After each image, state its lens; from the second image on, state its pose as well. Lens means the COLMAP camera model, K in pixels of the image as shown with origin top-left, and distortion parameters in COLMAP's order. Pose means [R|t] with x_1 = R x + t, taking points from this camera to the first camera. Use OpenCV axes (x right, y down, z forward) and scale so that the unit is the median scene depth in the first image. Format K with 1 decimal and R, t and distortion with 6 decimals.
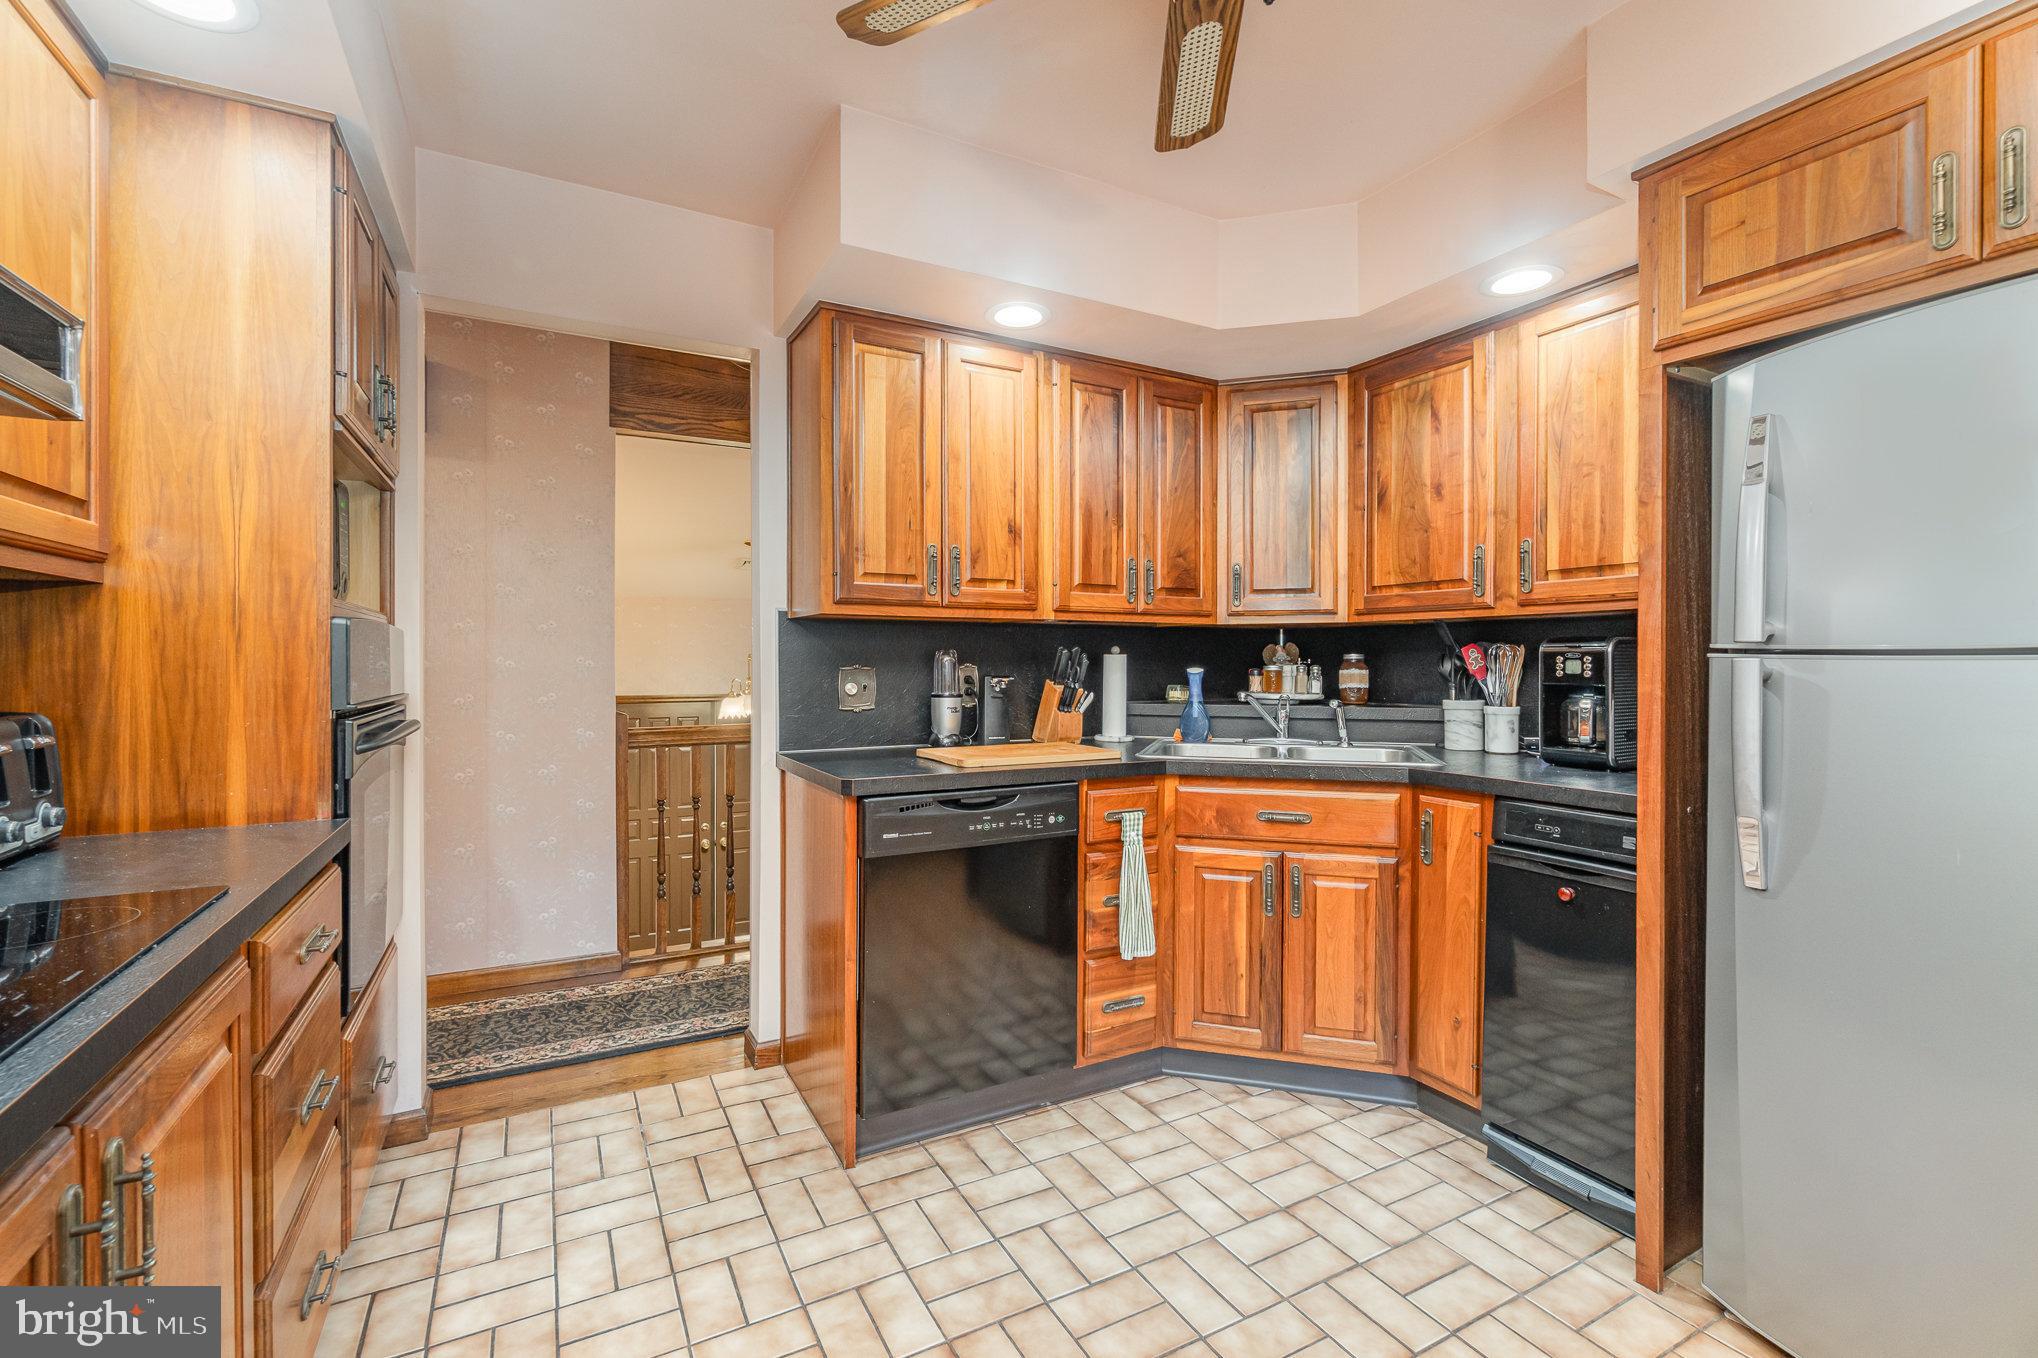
lens RADIAL K [[896.8, 0, 1028.3], [0, 896.8, 656.9], [0, 0, 1]] dist [-0.002966, -0.000103]
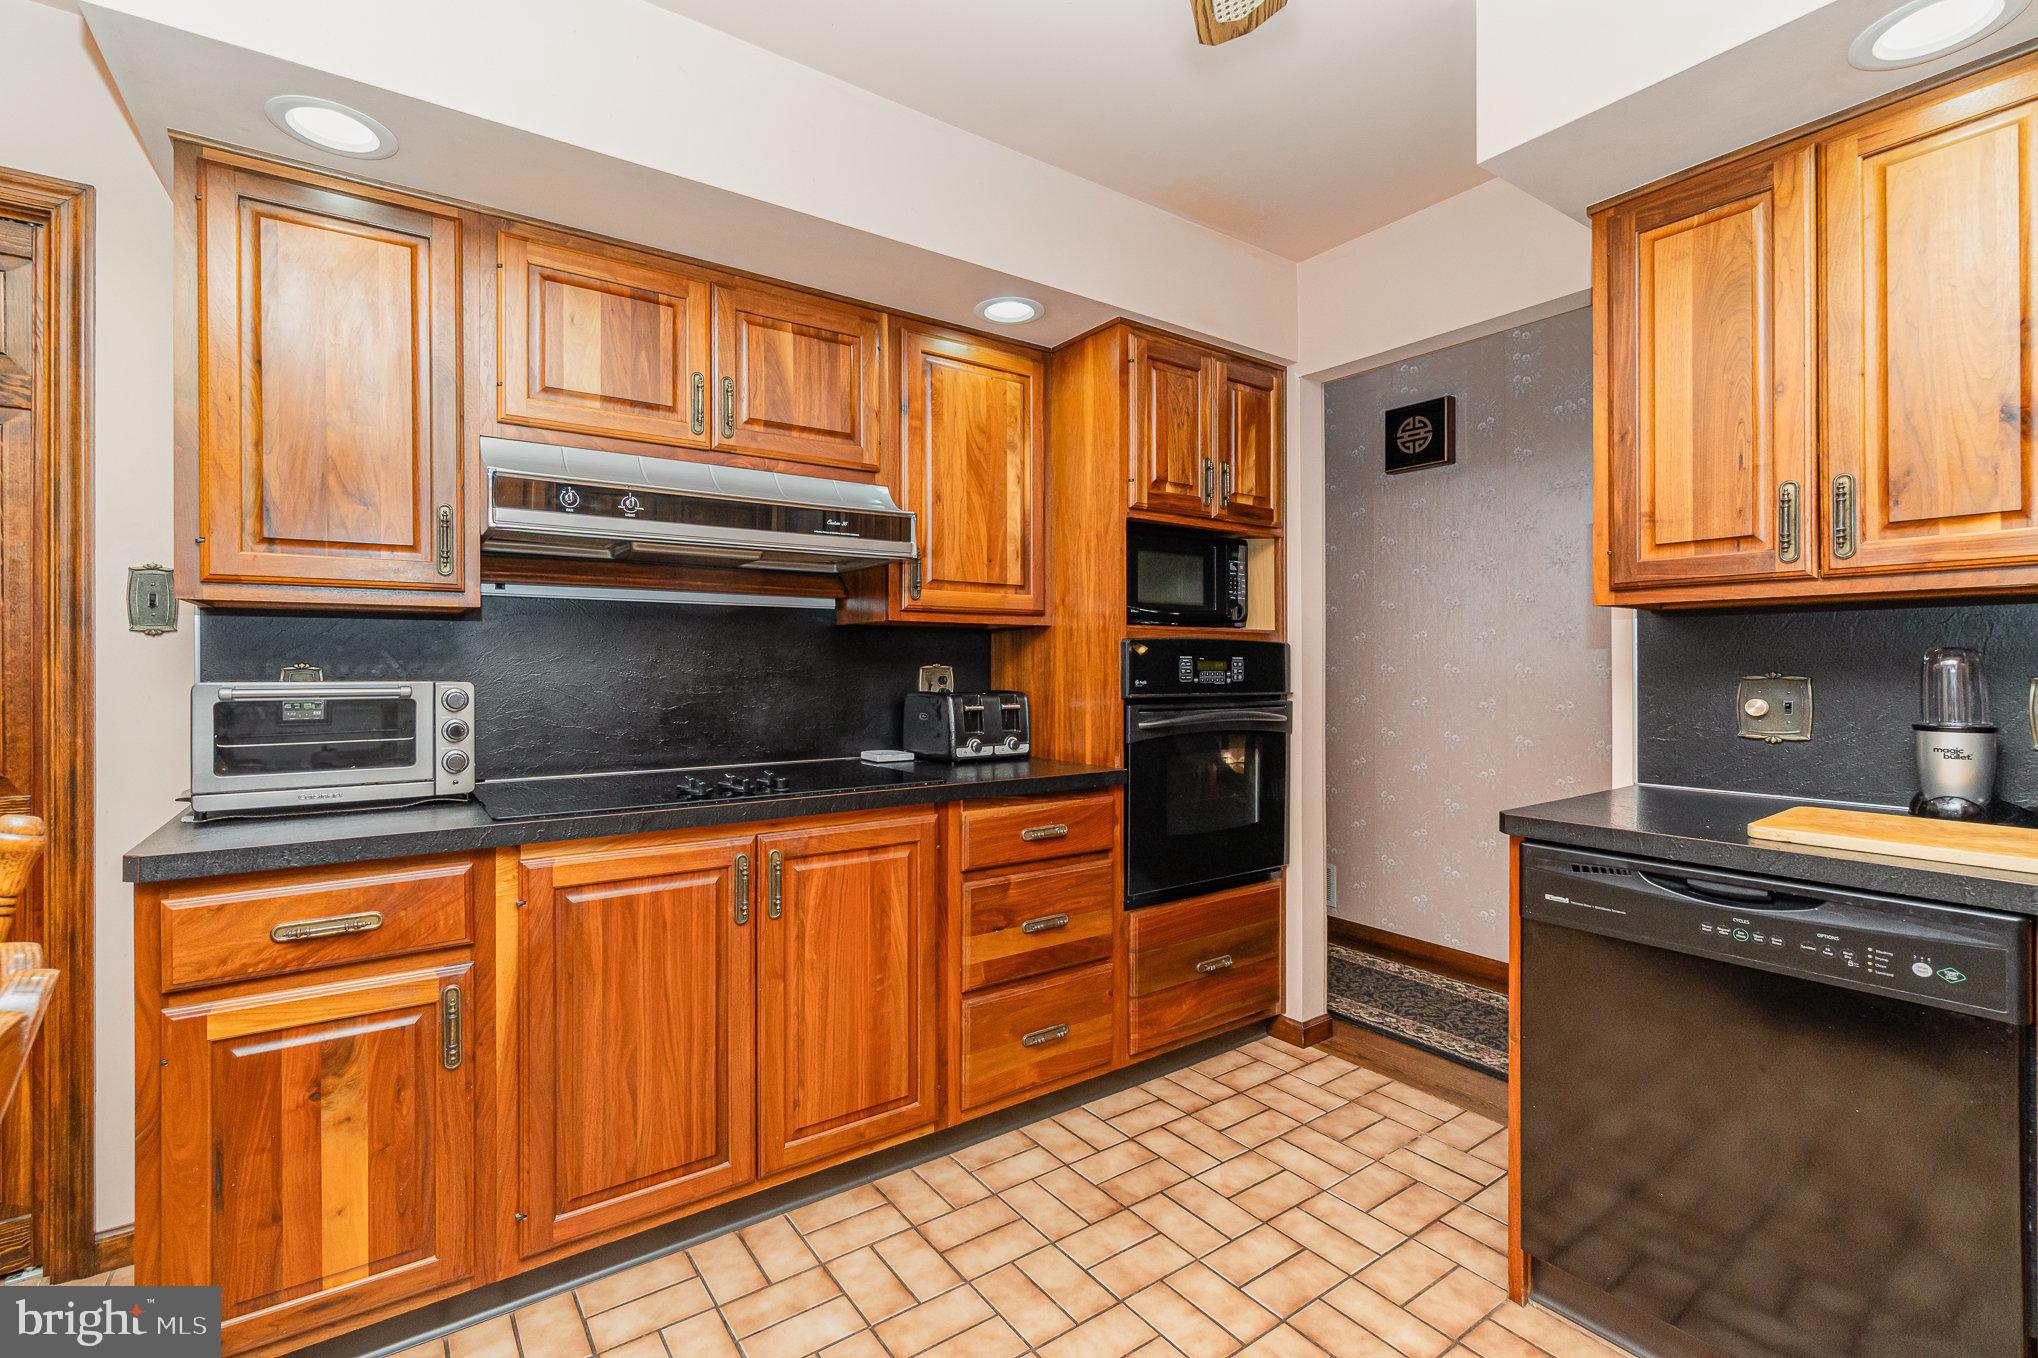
lens RADIAL K [[880.5, 0, 990.6], [0, 880.5, 661.0], [0, 0, 1]] dist [0.001436, 0.001159]
pose [[0.110084, -0.007372, -0.993895, 0.470323], [0.002954, 0.999971, -0.007090, 0.003305], [0.993918, -0.002155, 0.110103, 0.395365]]
